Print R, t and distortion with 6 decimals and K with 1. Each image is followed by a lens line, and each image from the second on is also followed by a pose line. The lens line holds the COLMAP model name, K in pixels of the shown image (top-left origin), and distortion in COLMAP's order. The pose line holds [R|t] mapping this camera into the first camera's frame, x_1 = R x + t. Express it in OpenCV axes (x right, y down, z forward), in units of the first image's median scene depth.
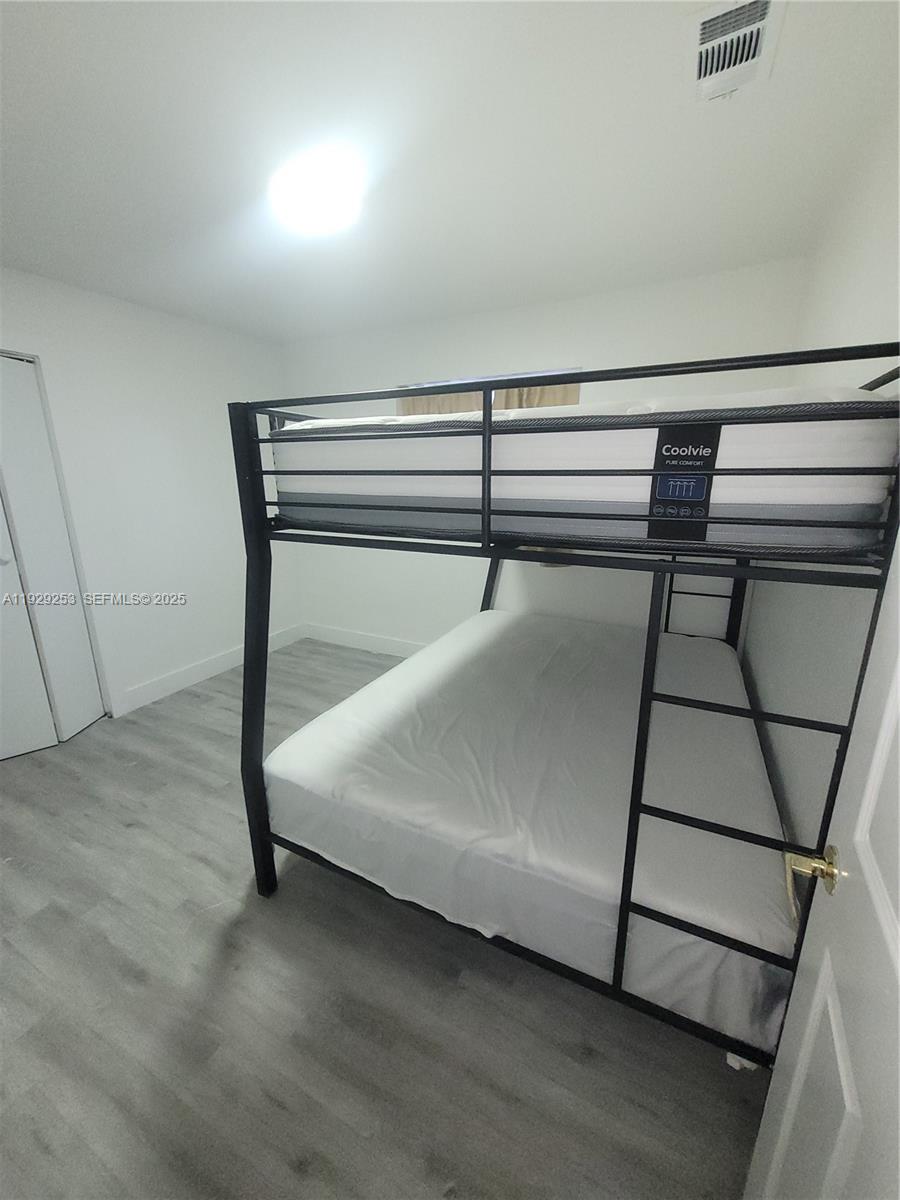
lens RADIAL K [[473.4, 0, 436.9], [0, 473.4, 591.4], [0, 0, 1]] dist [0.003895, -0.000665]
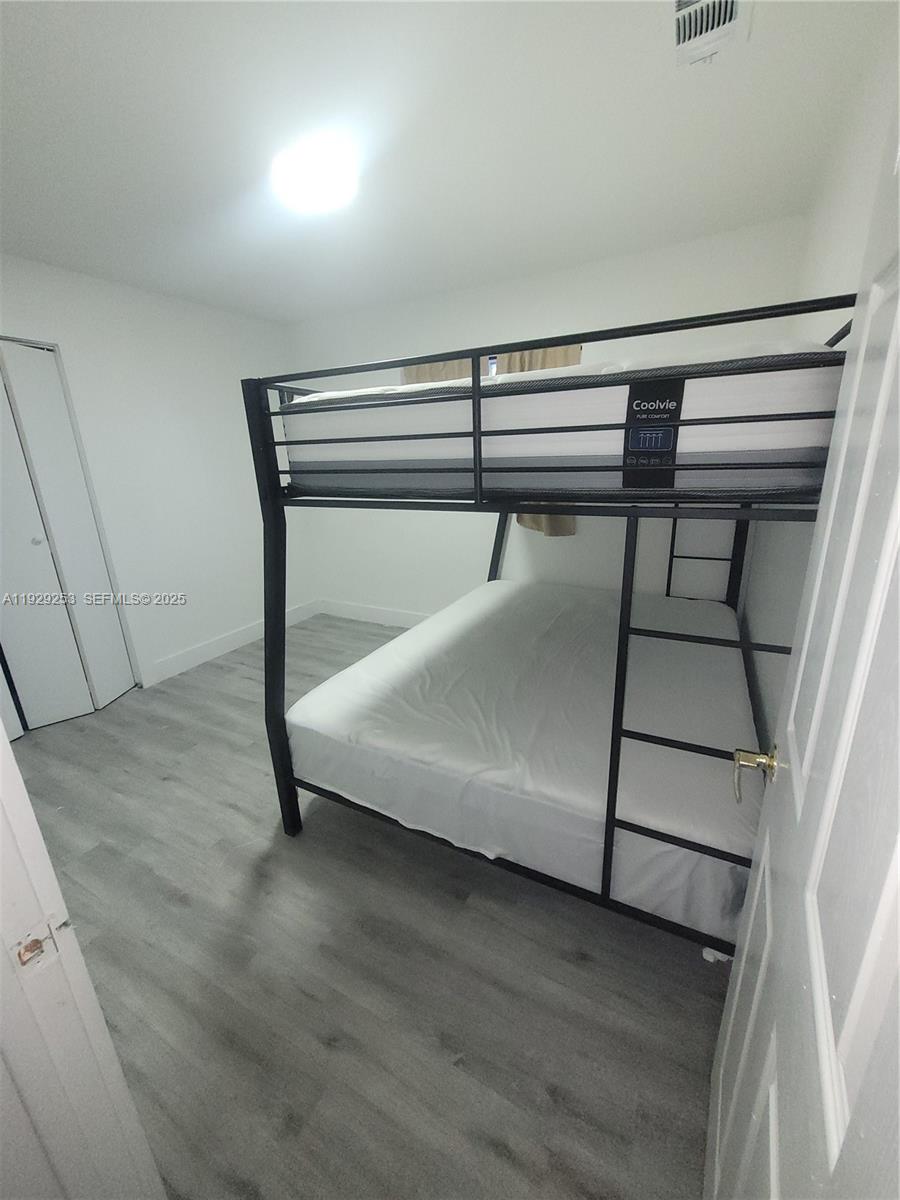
lens RADIAL K [[473.4, 0, 437.6], [0, 473.4, 591.9], [0, 0, 1]] dist [0.003895, -0.000665]
pose [[0.999388, -0.023116, -0.026264, 0.026012], [0.024139, 0.998935, 0.039322, 0.054993], [0.025327, -0.039932, 0.998881, -0.089433]]
